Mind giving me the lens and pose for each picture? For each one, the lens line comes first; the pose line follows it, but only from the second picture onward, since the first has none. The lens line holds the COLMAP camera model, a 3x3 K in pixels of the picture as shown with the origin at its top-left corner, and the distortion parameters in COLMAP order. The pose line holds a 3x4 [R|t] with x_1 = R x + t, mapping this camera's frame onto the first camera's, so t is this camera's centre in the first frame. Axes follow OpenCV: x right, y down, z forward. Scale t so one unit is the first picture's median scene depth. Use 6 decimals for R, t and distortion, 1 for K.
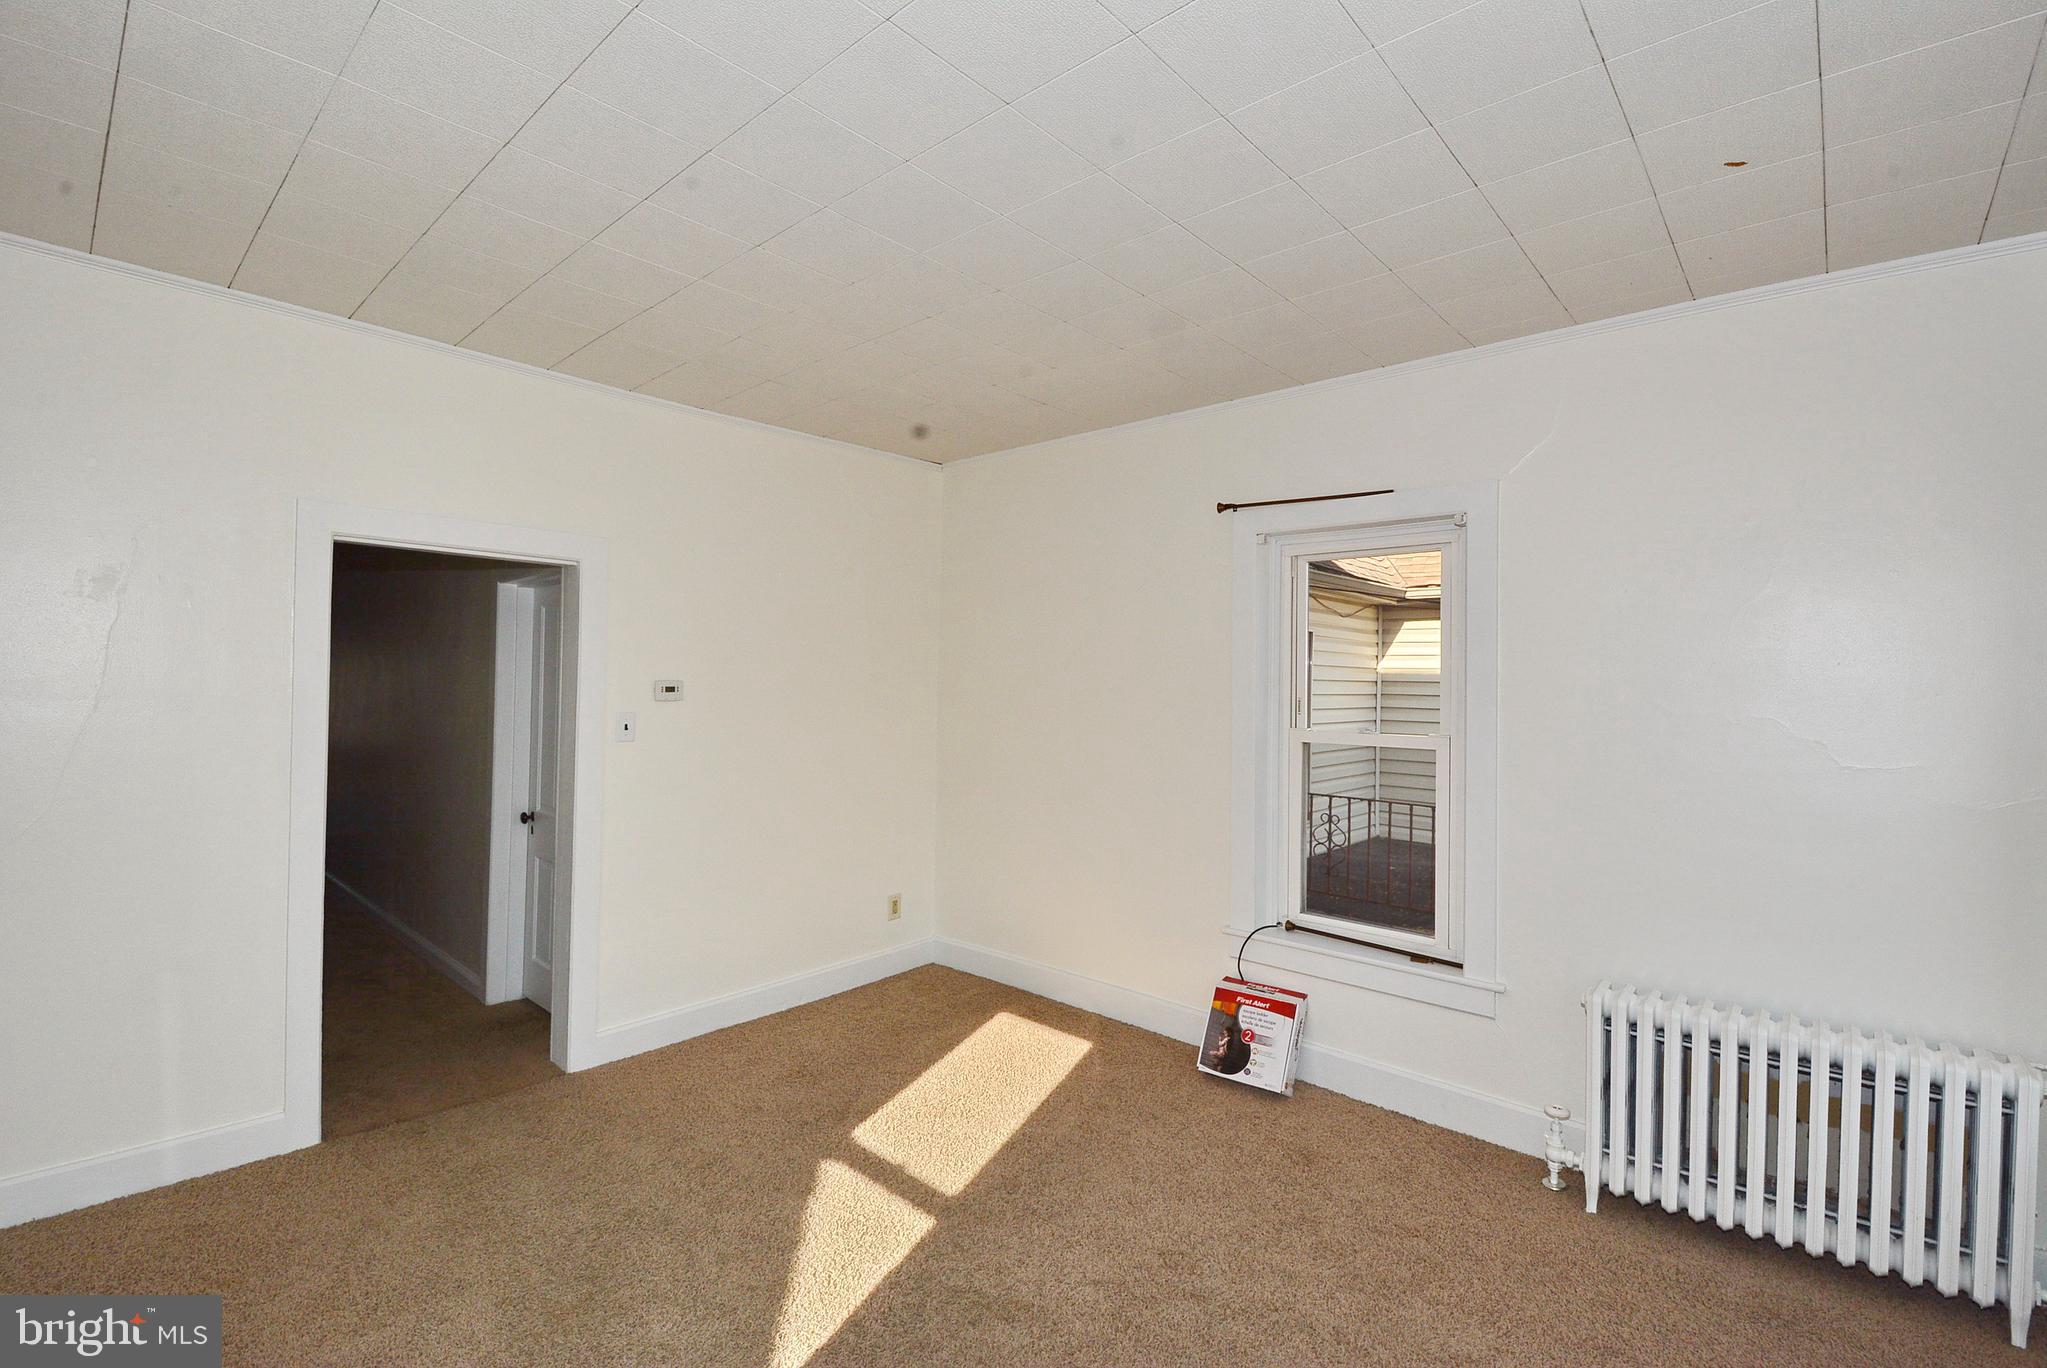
lens RADIAL K [[918.4, 0, 1023.5], [0, 918.4, 684.0], [0, 0, 1]] dist [-0.001399, -0.000343]
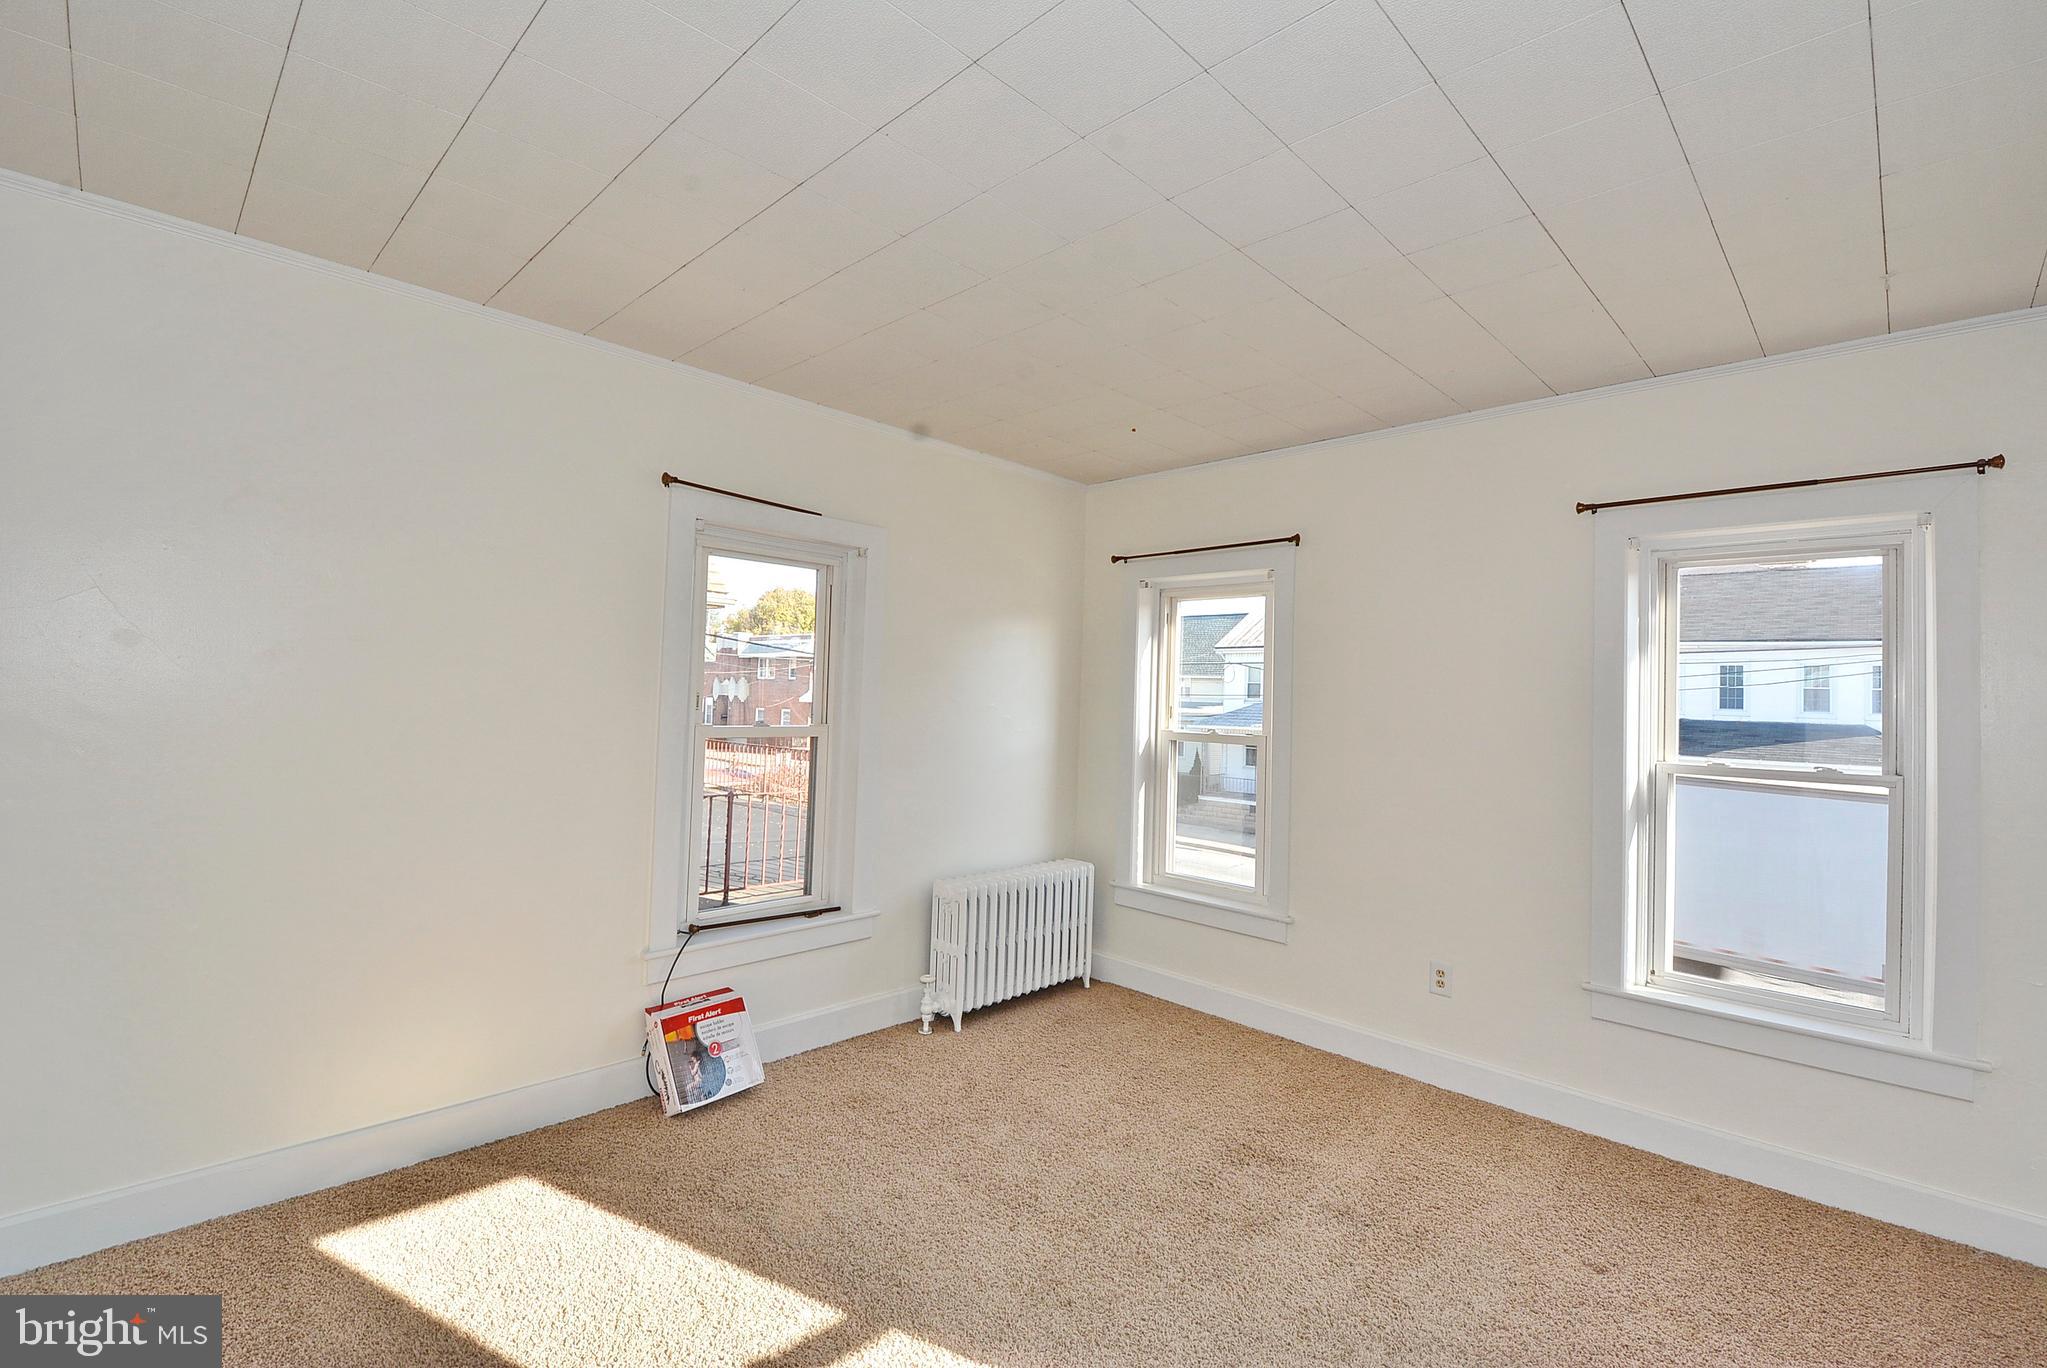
lens RADIAL K [[894.5, 0, 1023.5], [0, 894.5, 684.0], [0, 0, 1]] dist [-0.000938, -0.000218]
pose [[0.042956, 0.001590, 0.999076, -0.663659], [-0.019524, 0.999809, -0.000752, -0.000799], [-0.998886, -0.019474, 0.042979, 0.643324]]
